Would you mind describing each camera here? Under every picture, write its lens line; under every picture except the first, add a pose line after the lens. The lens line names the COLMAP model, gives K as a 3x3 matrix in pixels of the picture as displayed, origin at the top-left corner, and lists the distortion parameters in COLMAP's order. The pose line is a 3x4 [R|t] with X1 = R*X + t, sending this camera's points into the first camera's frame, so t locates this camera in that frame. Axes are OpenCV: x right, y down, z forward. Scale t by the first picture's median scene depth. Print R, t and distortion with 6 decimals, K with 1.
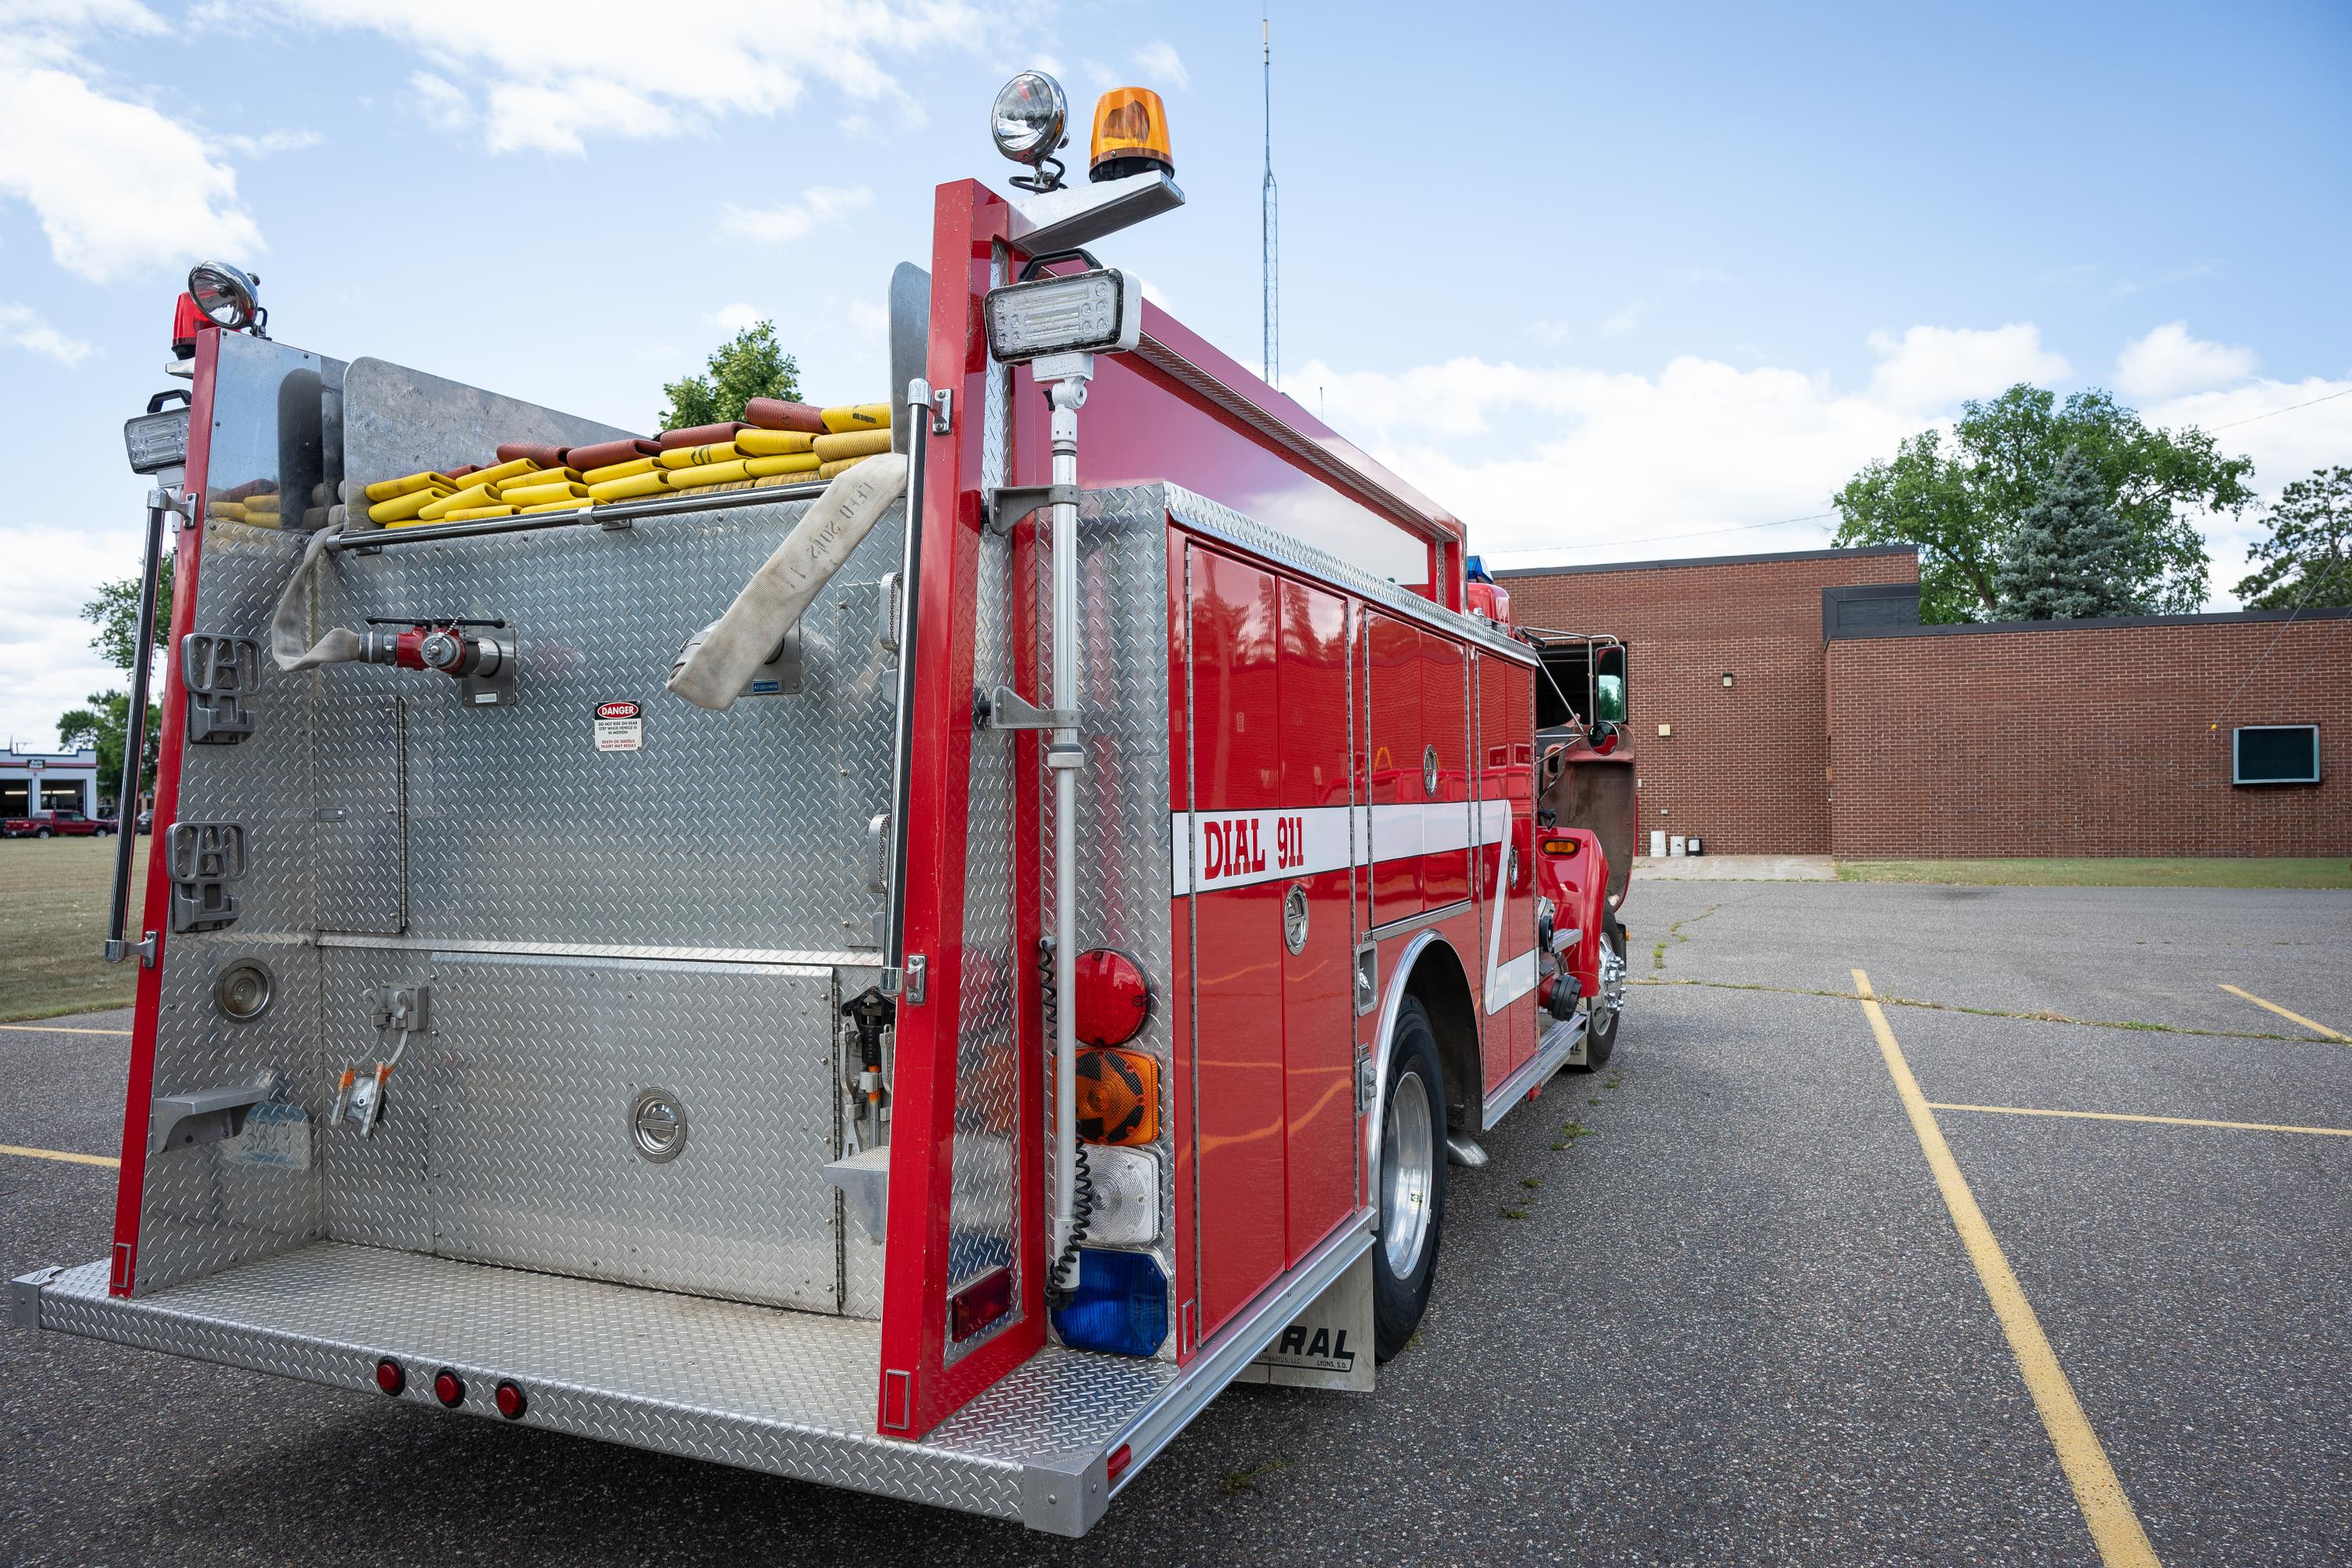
lens RADIAL K [[1491.3, 0, 1190.5], [0, 1491.3, 779.4], [0, 0, 1]] dist [-0.007871, -0.003658]
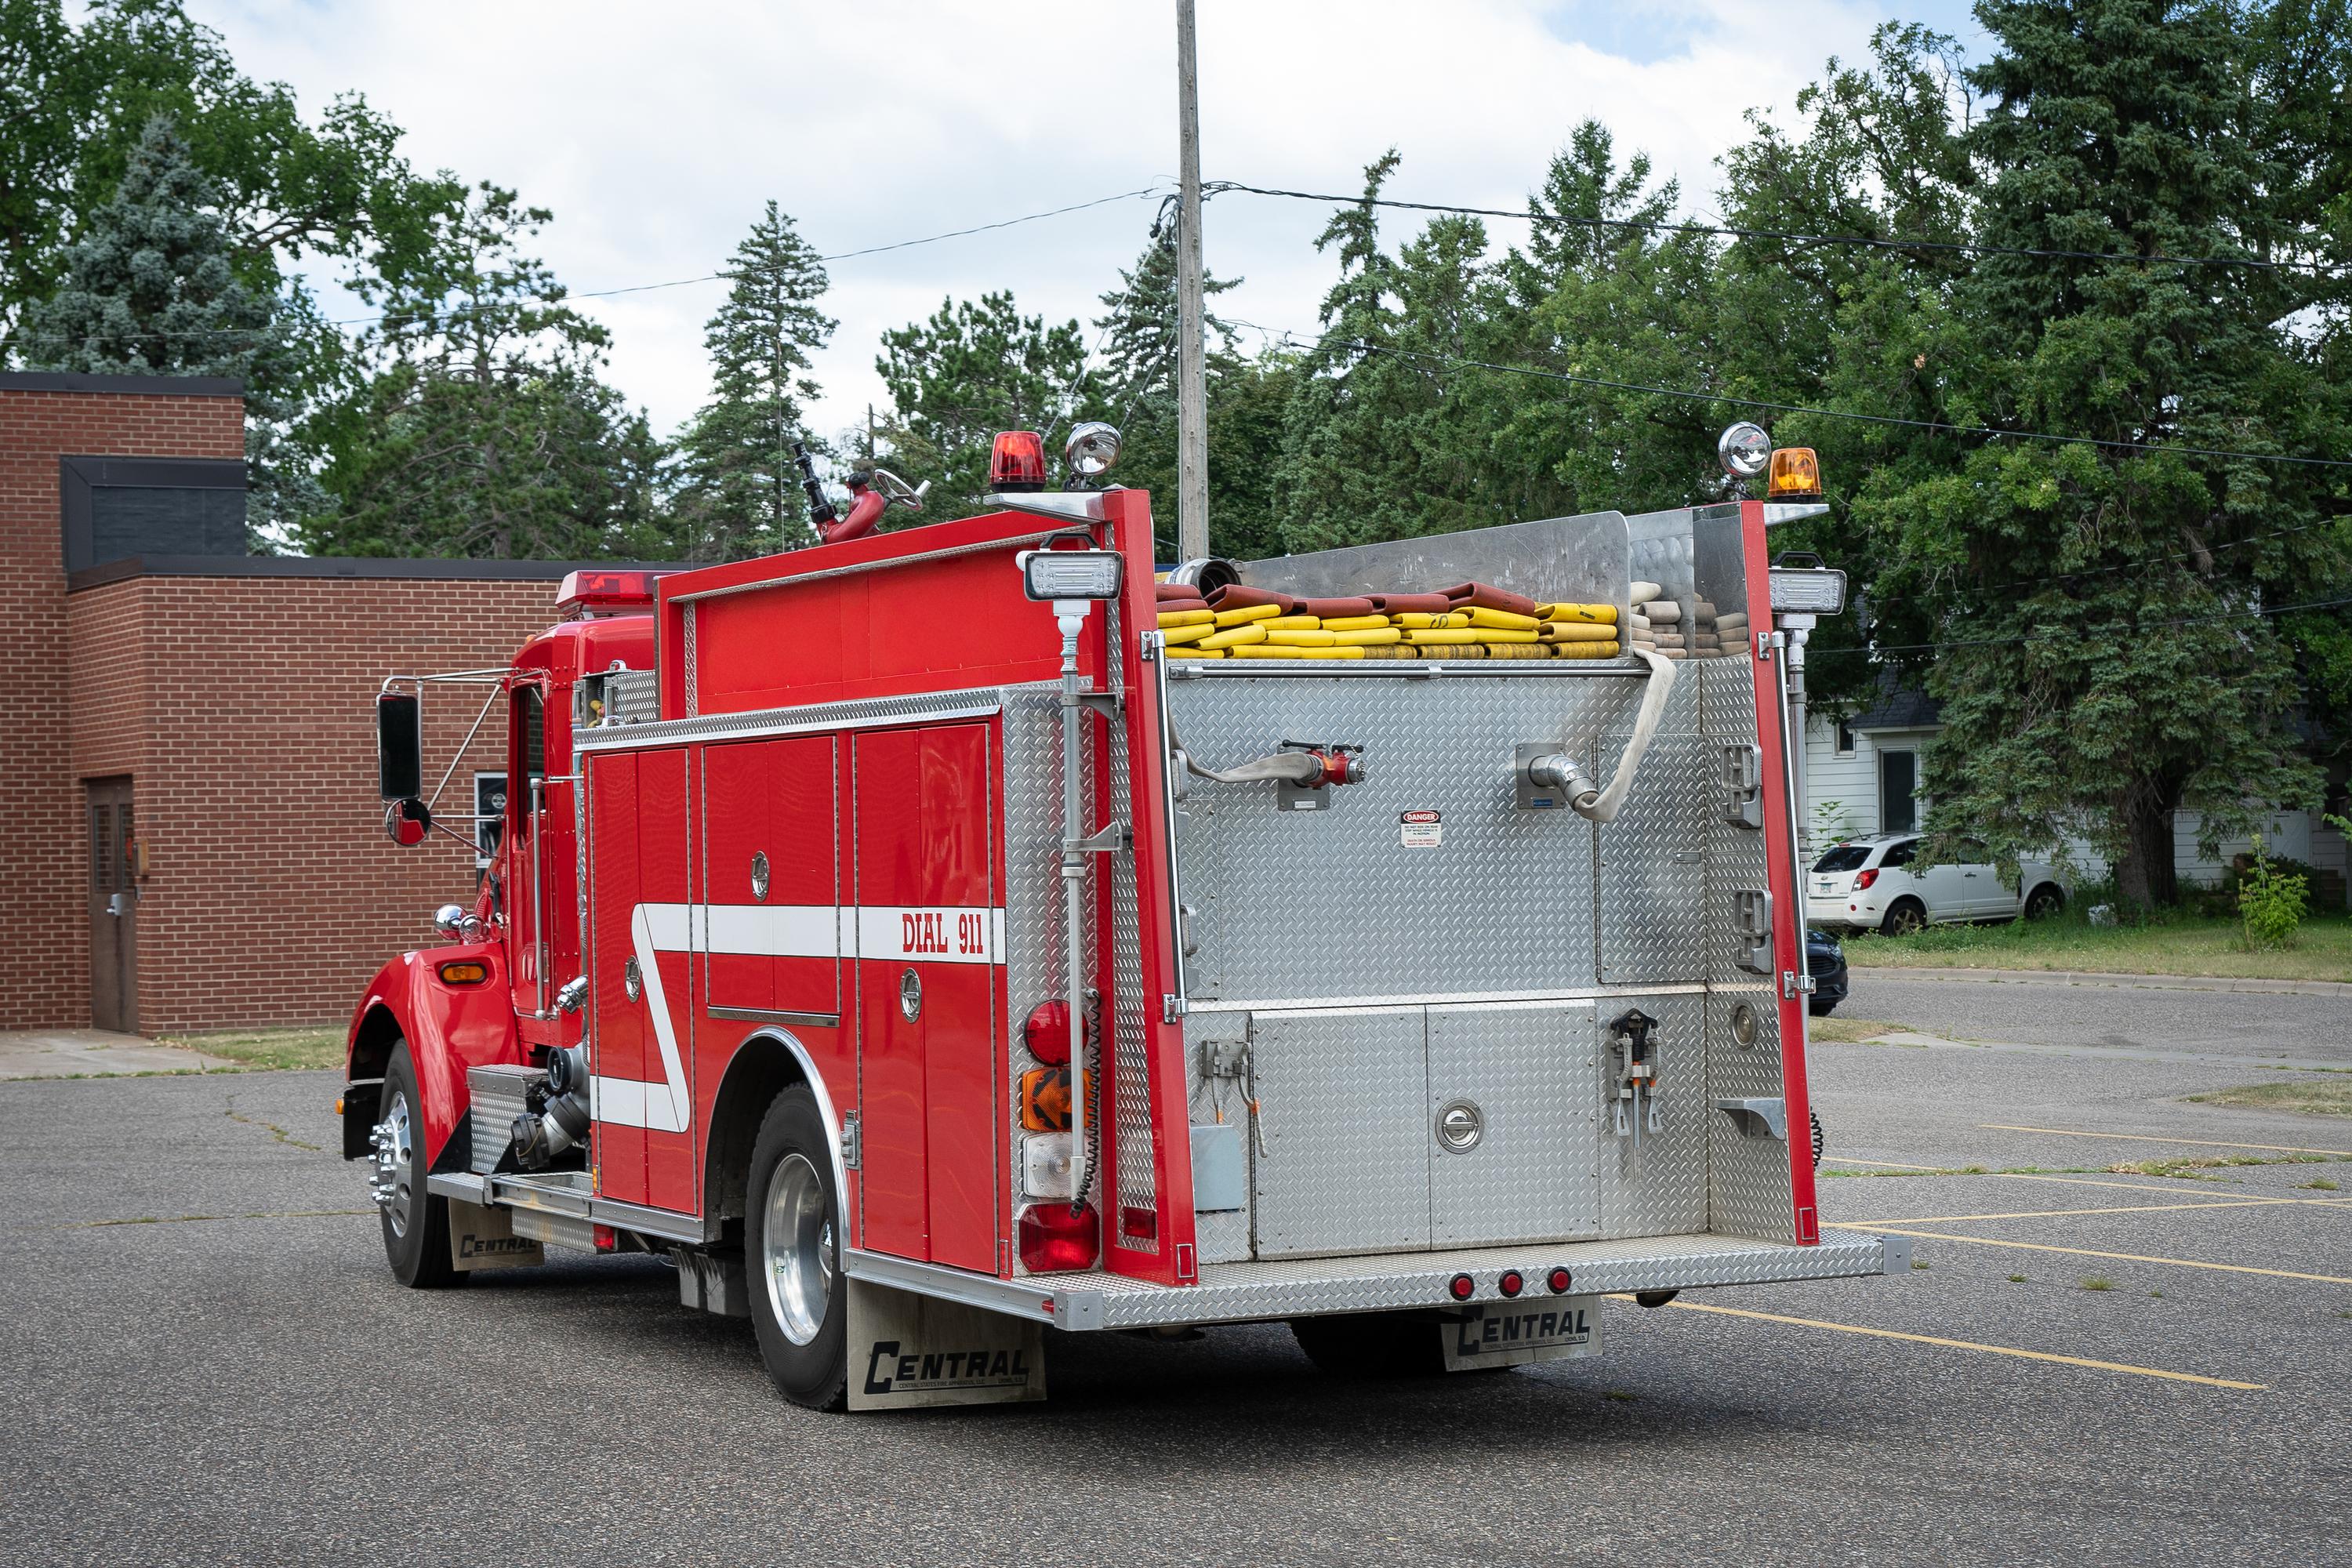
lens RADIAL K [[3747.7, 0, 1161.5], [0, 3747.7, 800.7], [0, 0, 1]] dist [0.050898, 0.000000]
pose [[0.701188, 0.010484, 0.712900, -2.976942], [0.002016, 0.999859, -0.016686, -0.005608], [-0.712974, 0.013137, 0.701067, -1.190713]]
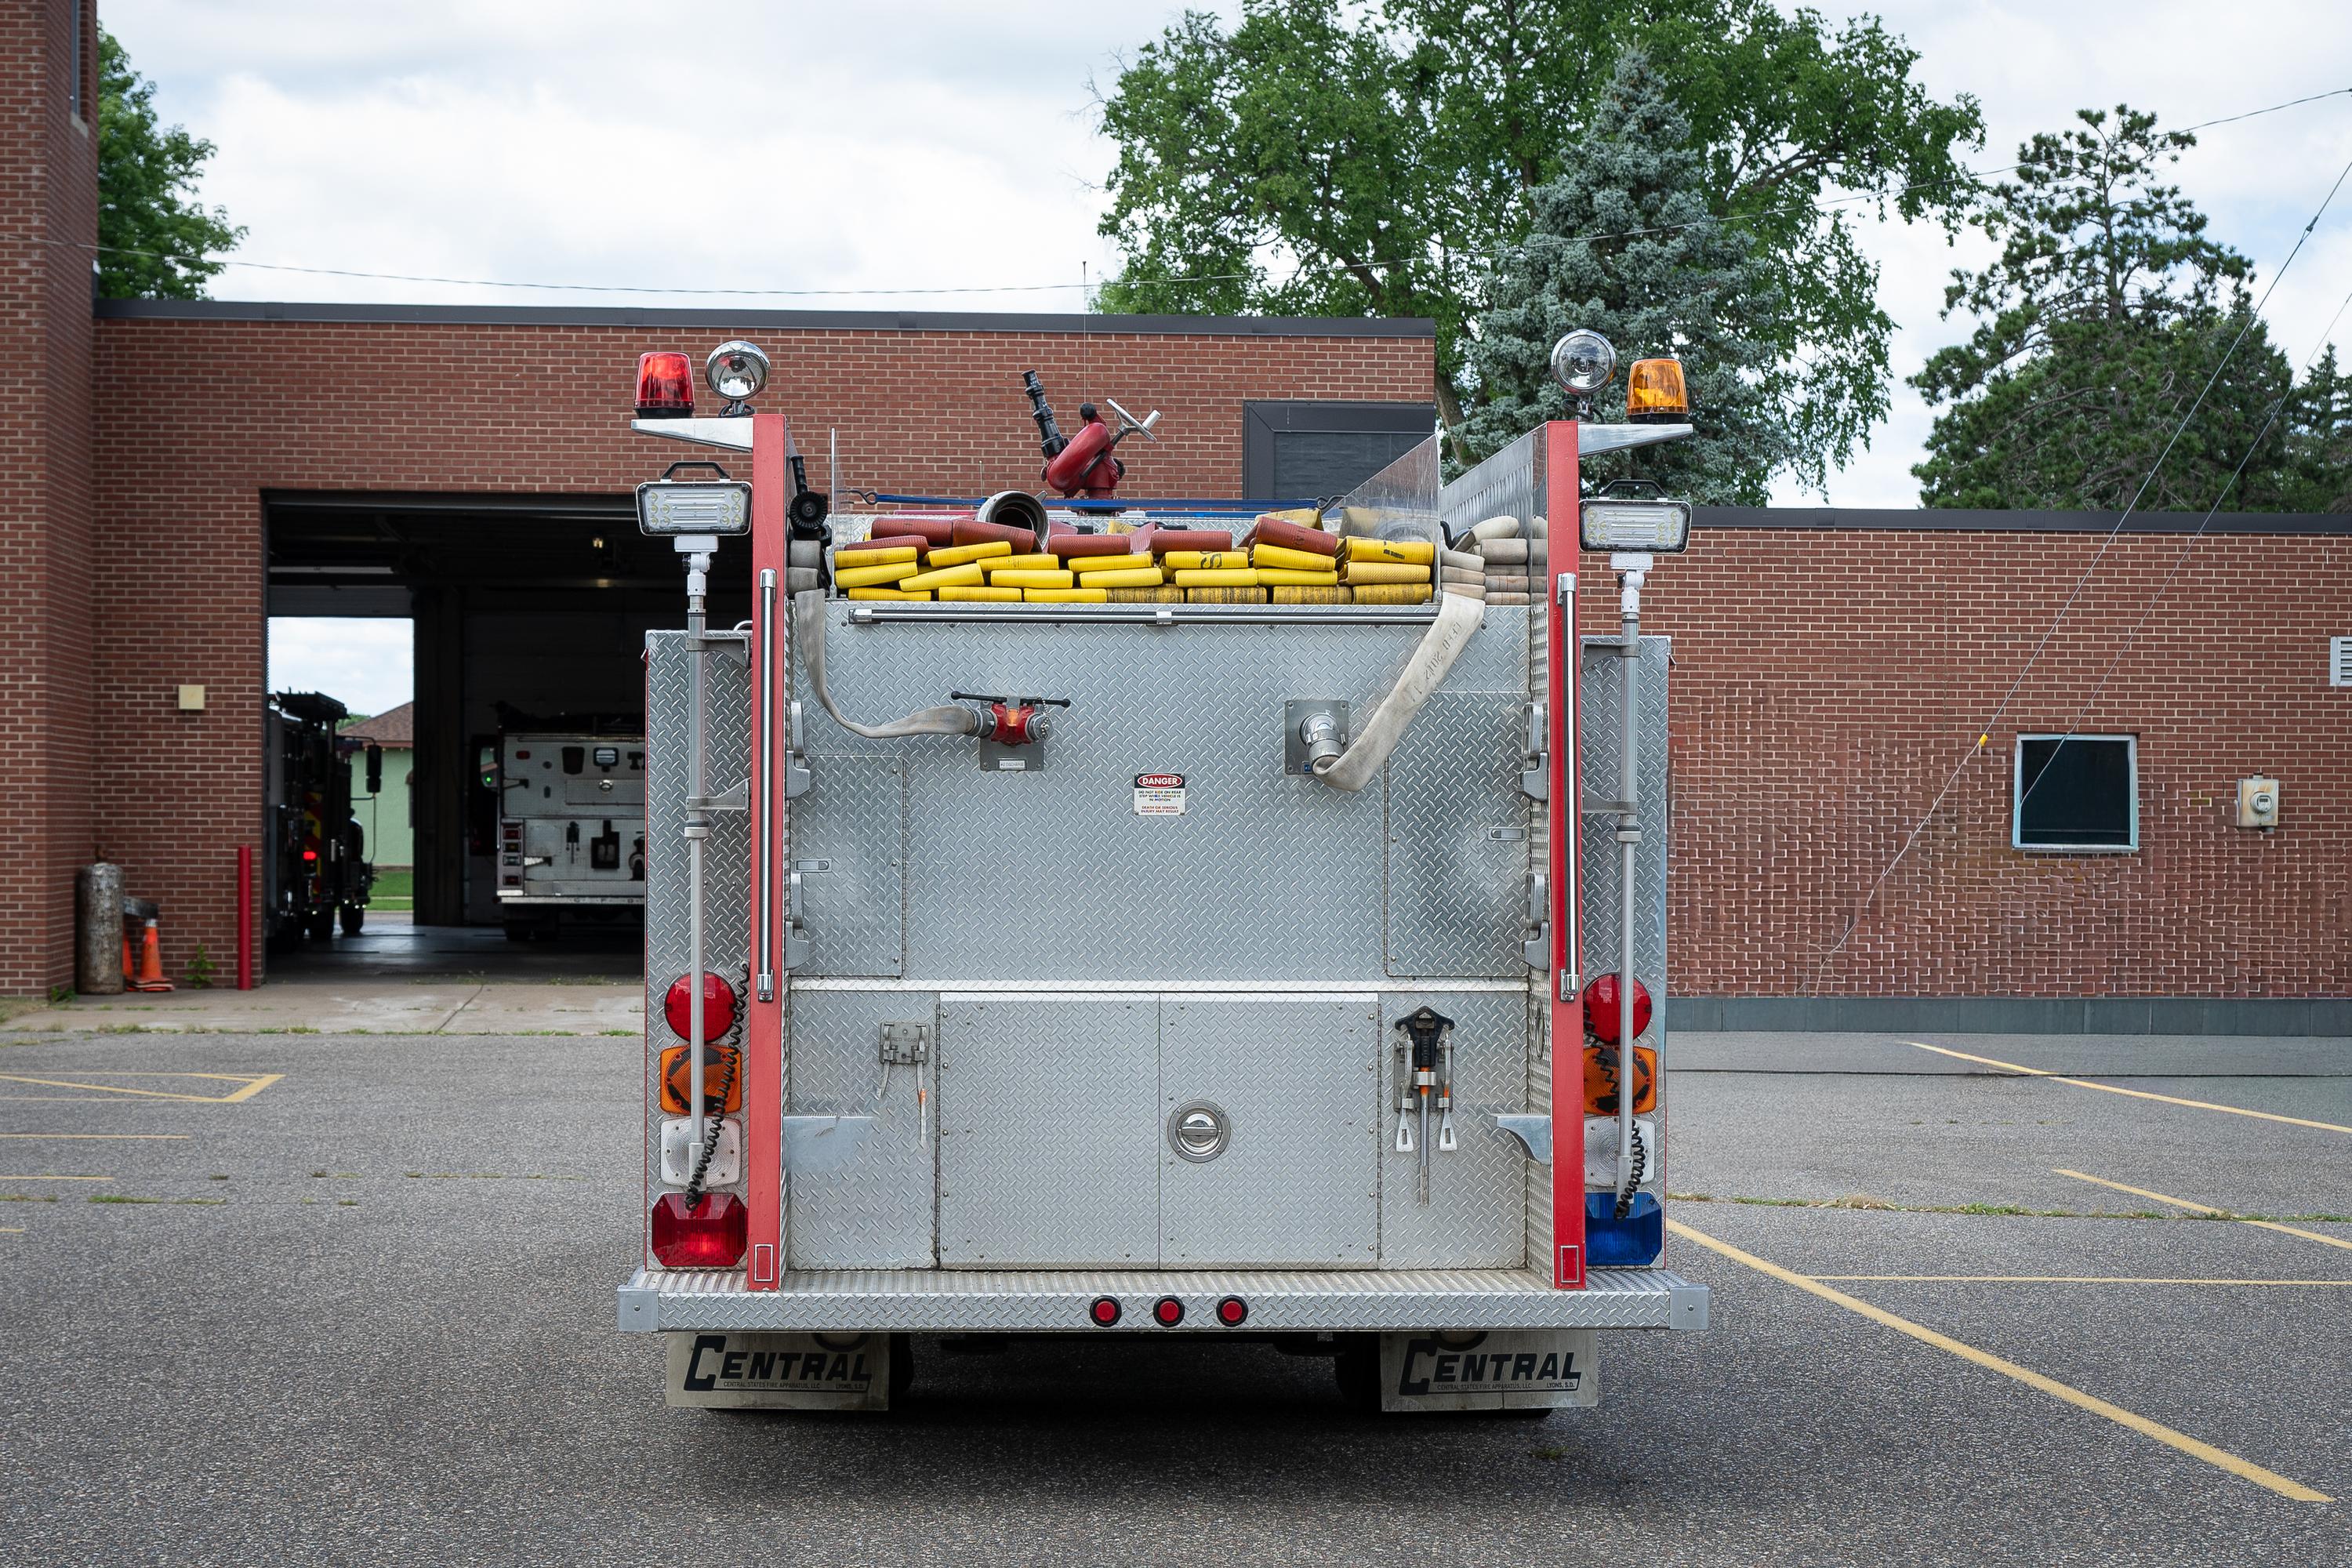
lens RADIAL K [[4036.5, 0, 1307.2], [0, 4036.5, 795.0], [0, 0, 1]] dist [0.038821, 0.000000]
pose [[0.896684, 0.022362, 0.442107, -1.719049], [-0.021781, 0.999742, -0.006392, -0.017560], [-0.442136, -0.003898, 0.896940, -1.937650]]
